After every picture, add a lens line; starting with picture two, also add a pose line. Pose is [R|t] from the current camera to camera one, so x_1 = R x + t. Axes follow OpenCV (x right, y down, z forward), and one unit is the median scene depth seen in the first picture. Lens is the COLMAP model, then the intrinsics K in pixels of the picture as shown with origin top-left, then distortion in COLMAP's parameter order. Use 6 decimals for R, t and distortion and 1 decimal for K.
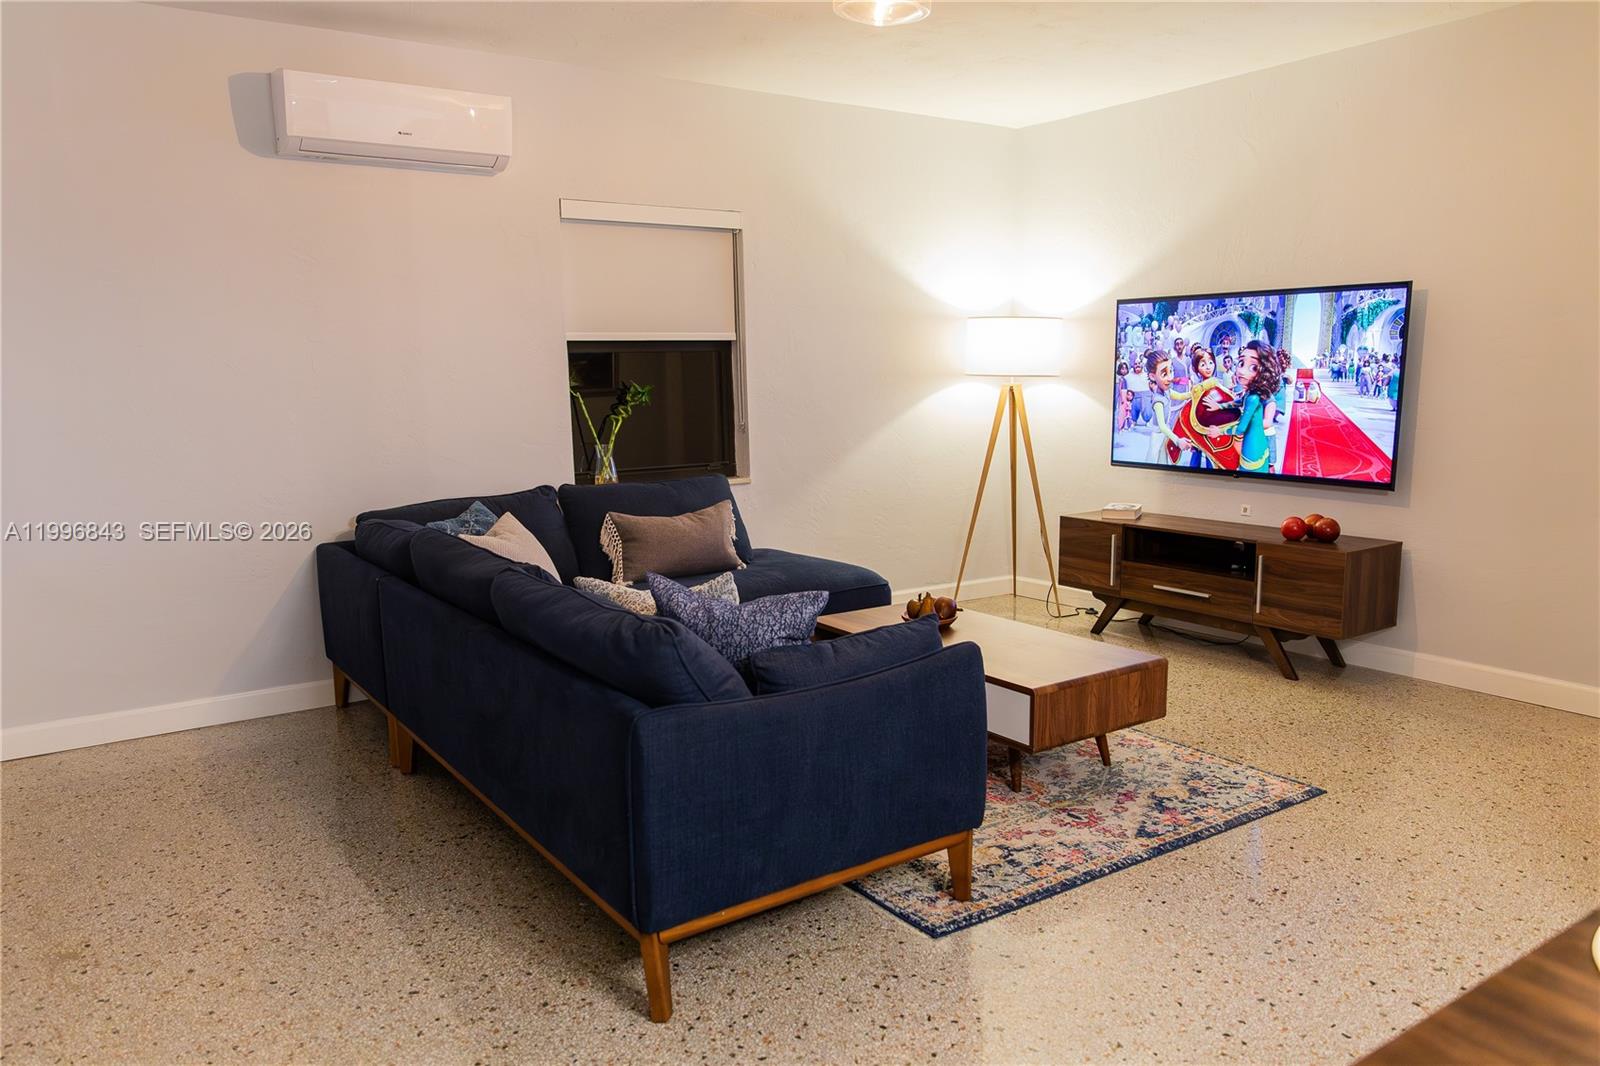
lens RADIAL K [[1103.2, 0, 800.0], [0, 1103.2, 533.0], [0, 0, 1]] dist [0.006218, 0.000634]
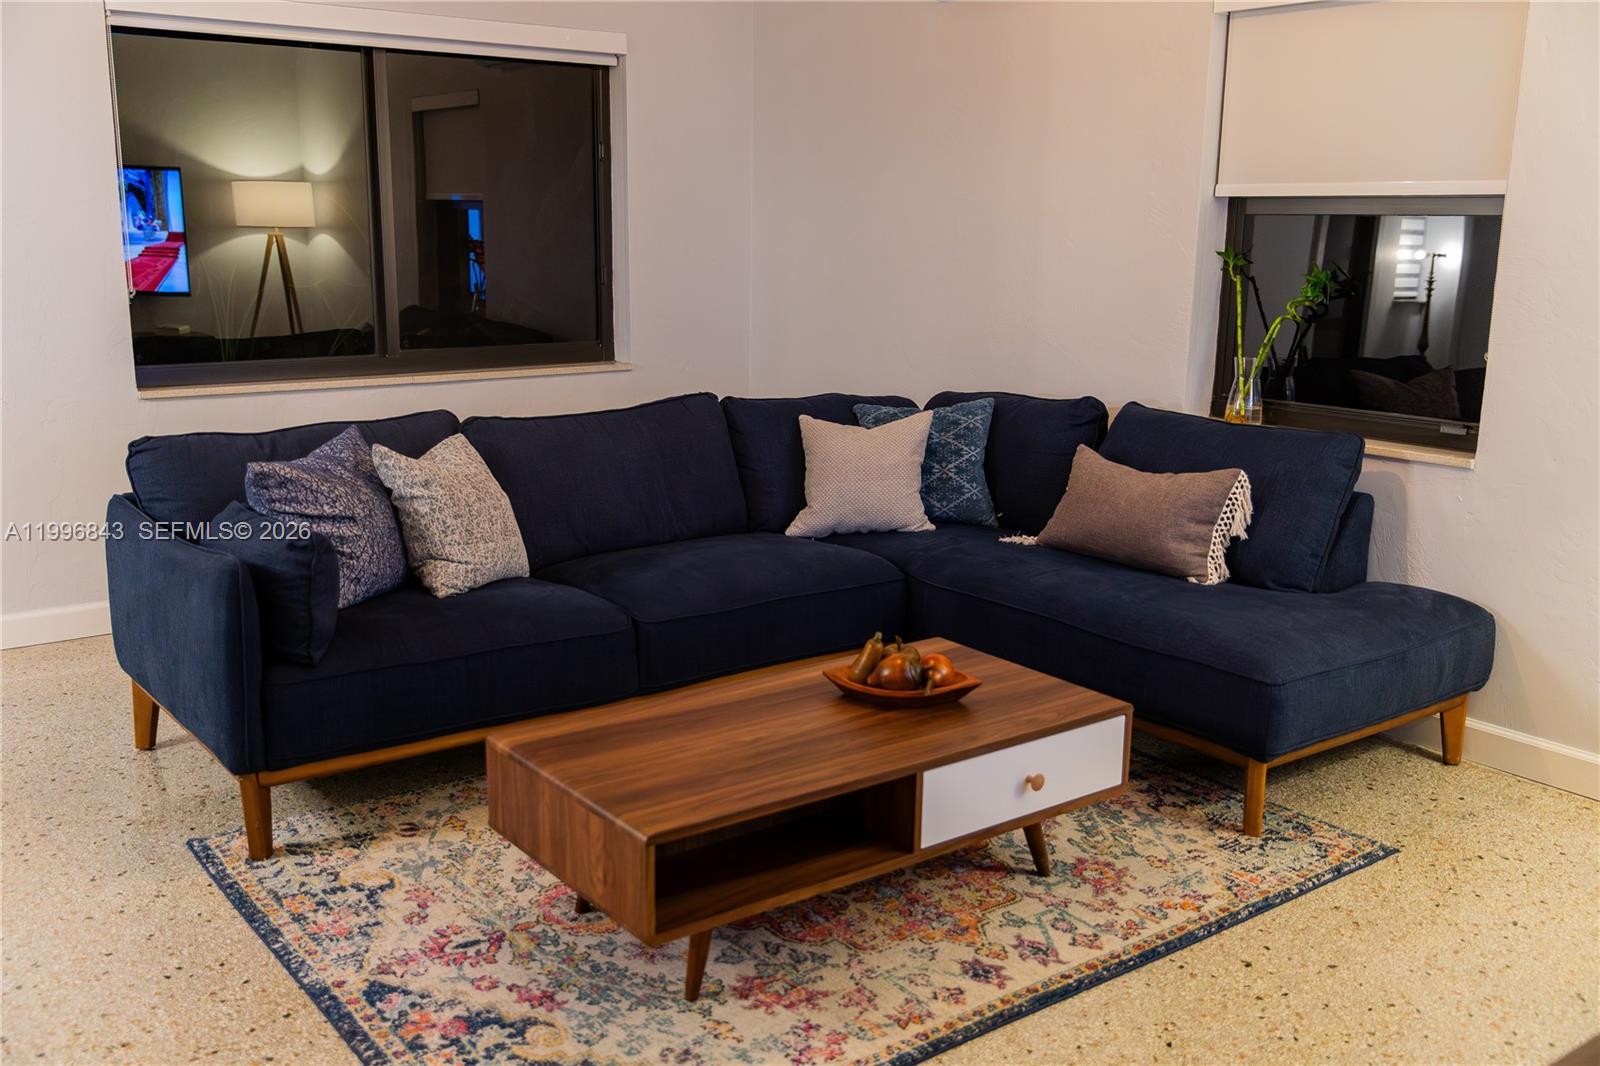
lens RADIAL K [[1484.5, 0, 800.0], [0, 1484.5, 533.0], [0, 0, 1]] dist [-0.012844, -0.012003]
pose [[0.063680, 0.209203, -0.975797, 1.067248], [-0.173469, 0.965217, 0.195614, -0.170948], [0.982778, 0.156814, 0.097755, 1.102556]]
